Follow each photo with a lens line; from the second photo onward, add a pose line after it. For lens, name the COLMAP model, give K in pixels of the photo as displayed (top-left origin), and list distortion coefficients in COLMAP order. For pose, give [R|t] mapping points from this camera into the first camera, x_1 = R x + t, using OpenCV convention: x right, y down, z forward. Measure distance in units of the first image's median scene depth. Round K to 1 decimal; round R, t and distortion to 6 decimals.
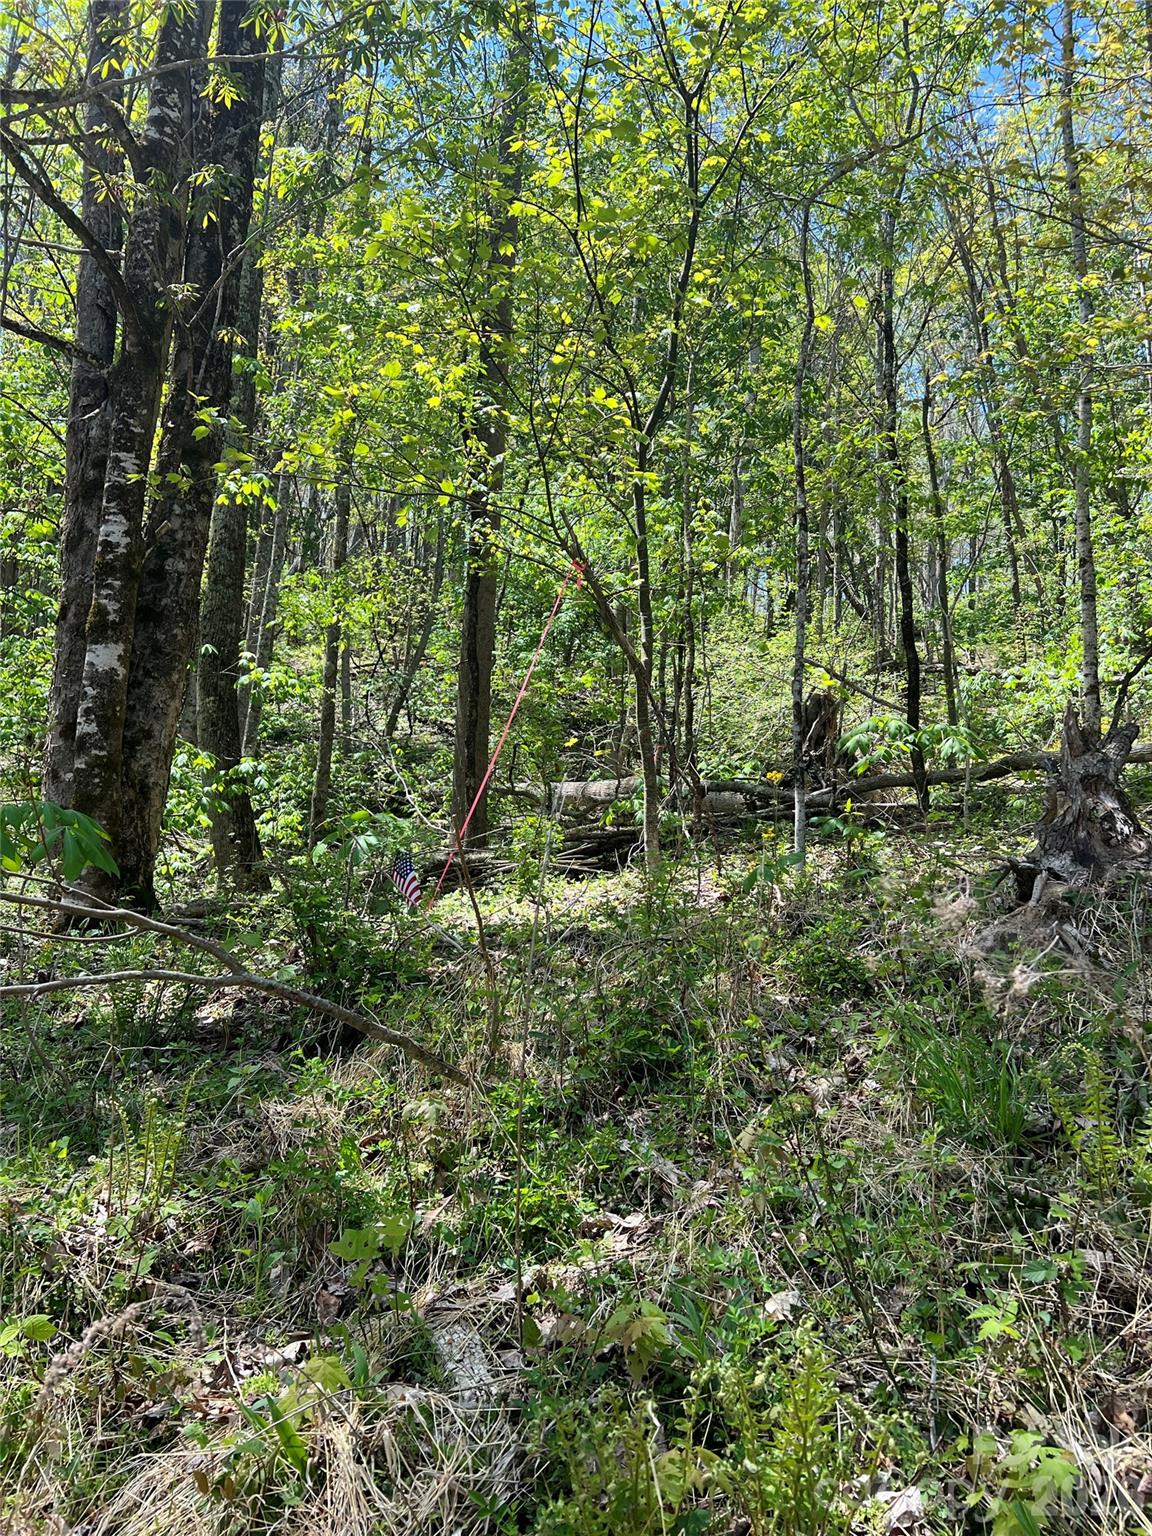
lens RADIAL K [[1141.8, 0, 572.5], [0, 1141.8, 764.2], [0, 0, 1]] dist [0.011577, 0.002756]
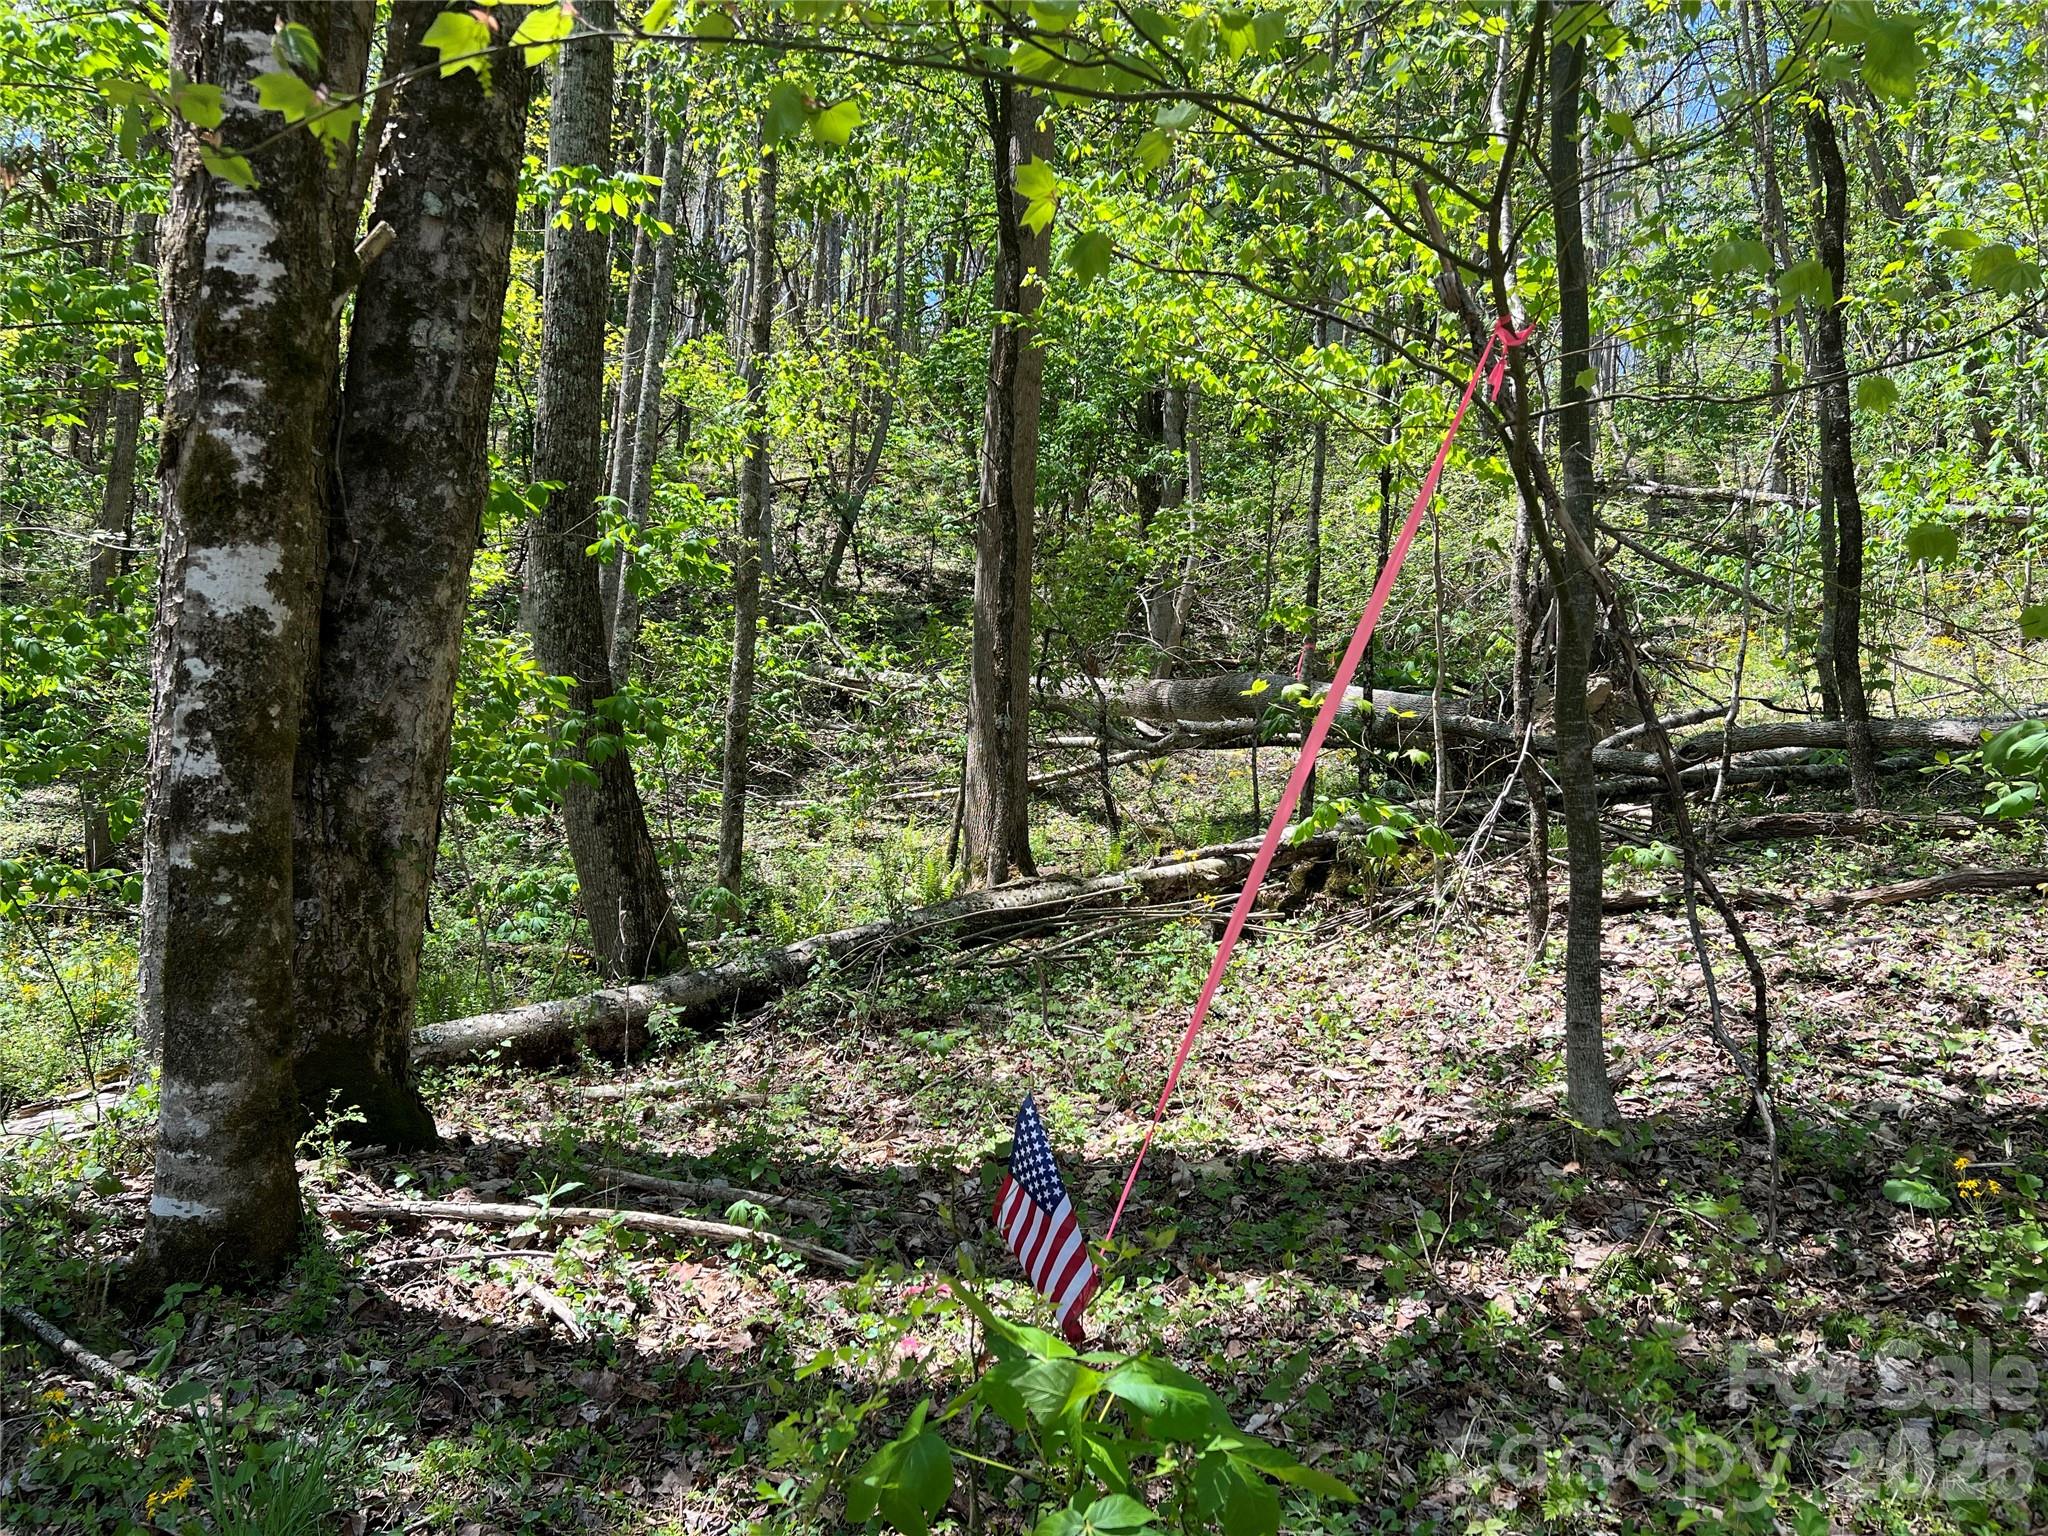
lens RADIAL K [[1522.4, 0, 1031.9], [0, 1522.4, 777.9], [0, 0, 1]] dist [0.011577, 0.002756]
pose [[0.999835, 0.004991, -0.017463, -0.126106], [-0.002971, 0.993497, 0.113818, -0.085719], [0.017917, -0.113747, 0.993348, 0.476063]]
